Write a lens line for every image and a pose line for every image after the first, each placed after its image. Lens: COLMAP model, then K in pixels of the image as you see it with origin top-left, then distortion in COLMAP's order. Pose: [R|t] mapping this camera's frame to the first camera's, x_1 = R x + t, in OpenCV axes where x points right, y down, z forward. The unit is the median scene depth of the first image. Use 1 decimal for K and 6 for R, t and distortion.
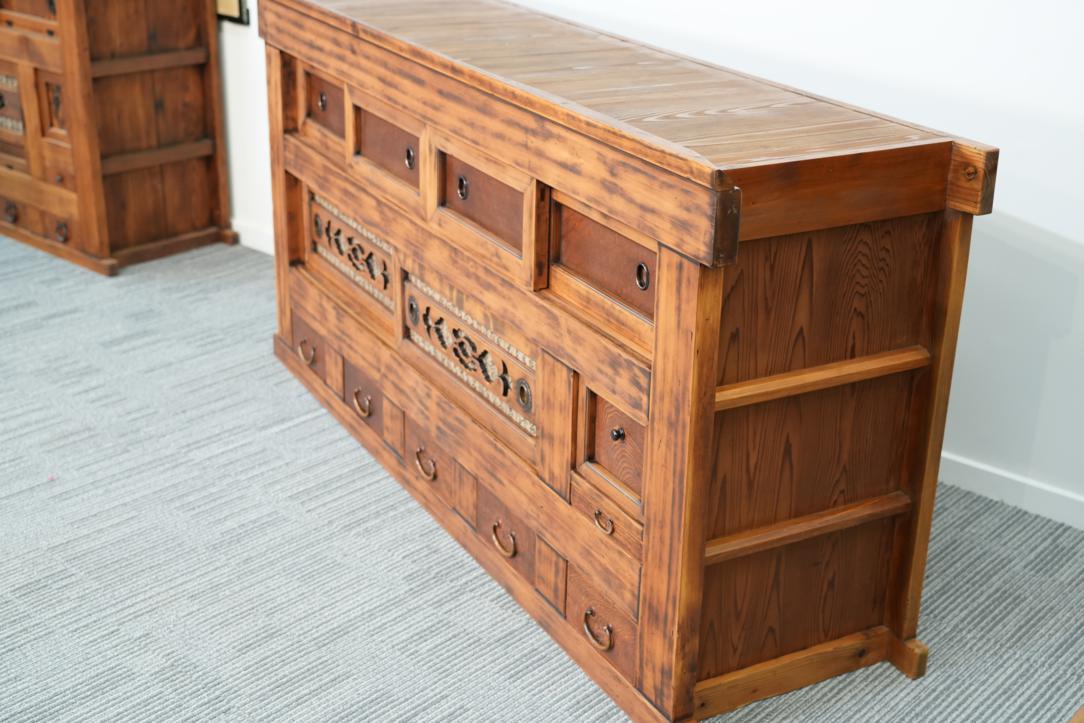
lens RADIAL K [[1467.8, 0, 542.0], [0, 1467.8, 361.5], [0, 0, 1]] dist [0.004864, 0.045974]
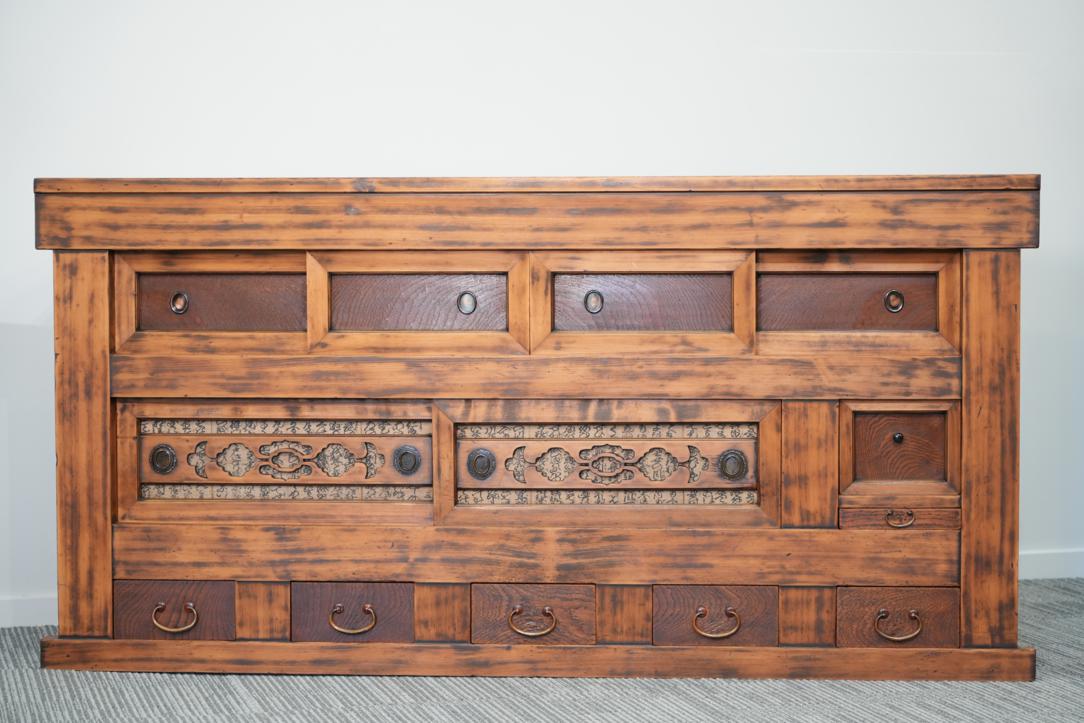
lens RADIAL K [[2348.6, 0, 571.0], [0, 2348.6, 355.1], [0, 0, 1]] dist [-0.027767, 0.323199]
pose [[0.543814, -0.064629, 0.836713, -1.431848], [0.327988, 0.934097, -0.141022, 0.143477], [-0.772457, 0.351121, 0.529173, 0.144095]]
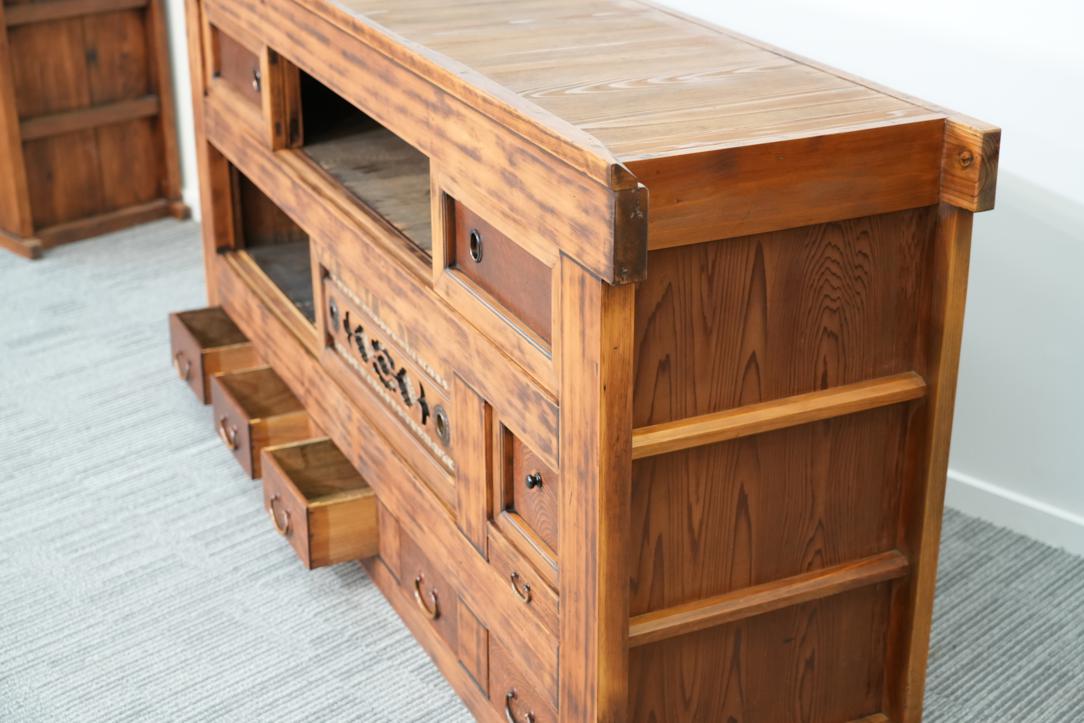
lens RADIAL K [[1705.2, 0, 542.0], [0, 1705.2, 361.5], [0, 0, 1]] dist [-0.005986, 0.119686]
pose [[0.998104, 0.002764, -0.061494, 0.096401], [-0.001636, 0.999830, 0.018377, -0.028452], [0.061534, -0.018241, 0.997938, 0.052764]]
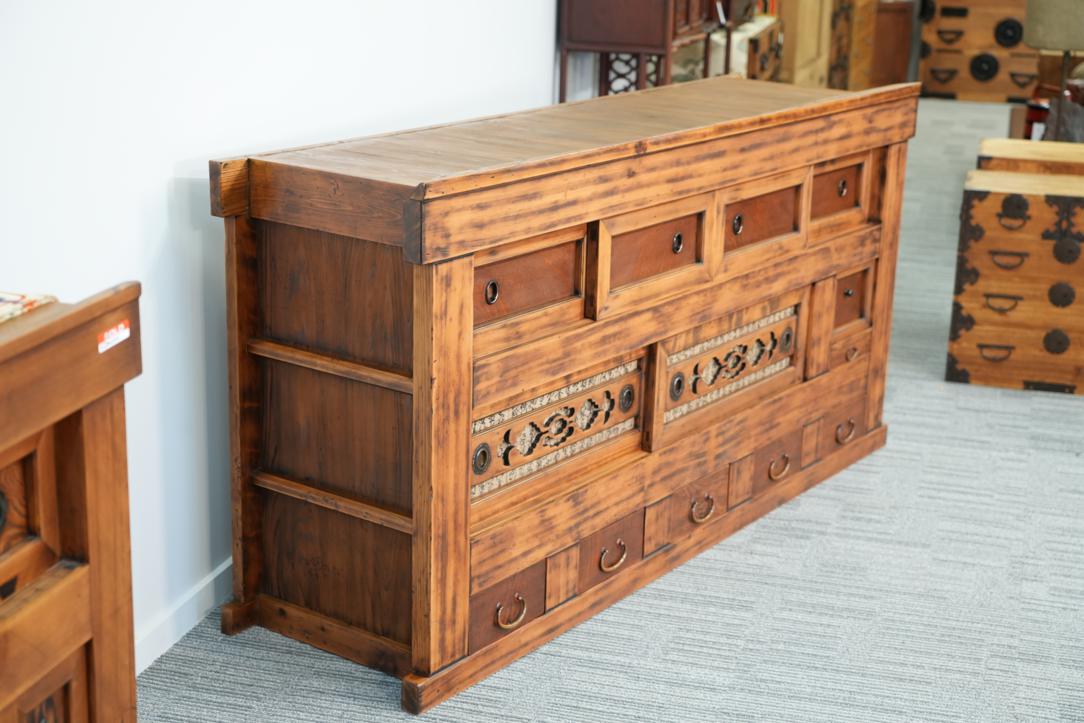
lens RADIAL K [[1705.2, 0, 542.0], [0, 1705.2, 361.5], [0, 0, 1]] dist [-0.005986, 0.119686]
pose [[-0.427587, -0.287126, 0.857163, -1.167383], [0.305052, 0.846764, 0.435814, -0.656054], [-0.850948, 0.447828, -0.274477, 1.528216]]
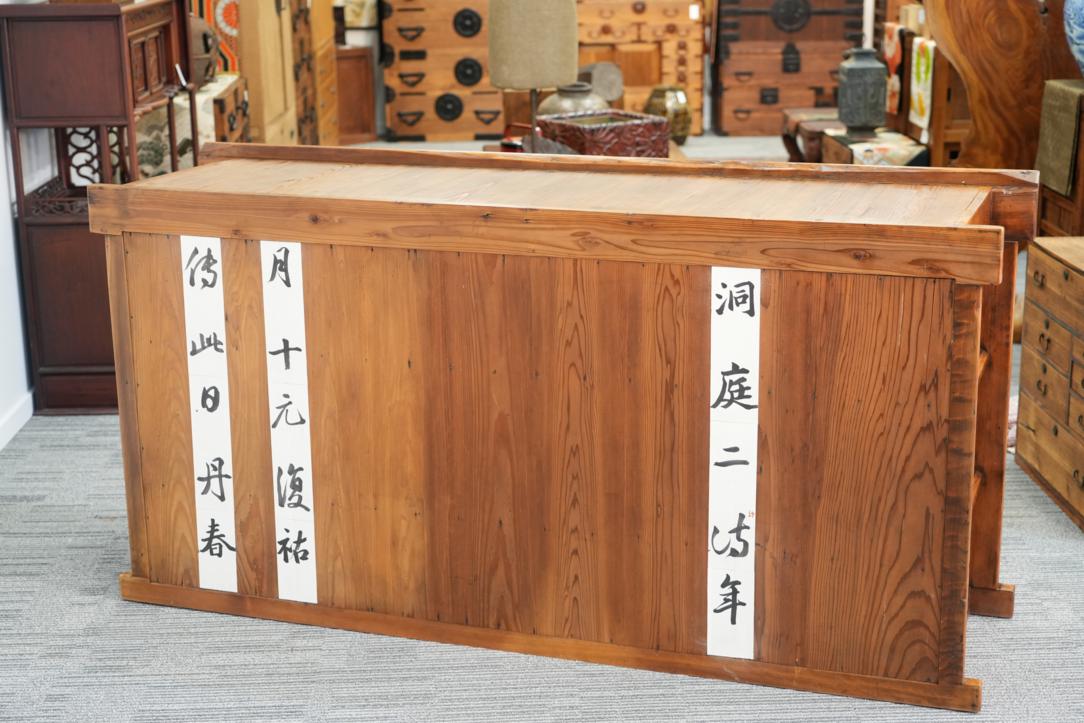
lens RADIAL K [[1705.2, 0, 542.0], [0, 1705.2, 361.5], [0, 0, 1]] dist [-0.005986, 0.119686]
pose [[-0.689046, -0.194094, 0.698243, -1.087273], [0.274083, 0.822118, 0.499000, -0.641250], [-0.670891, 0.535210, -0.513279, 1.491789]]
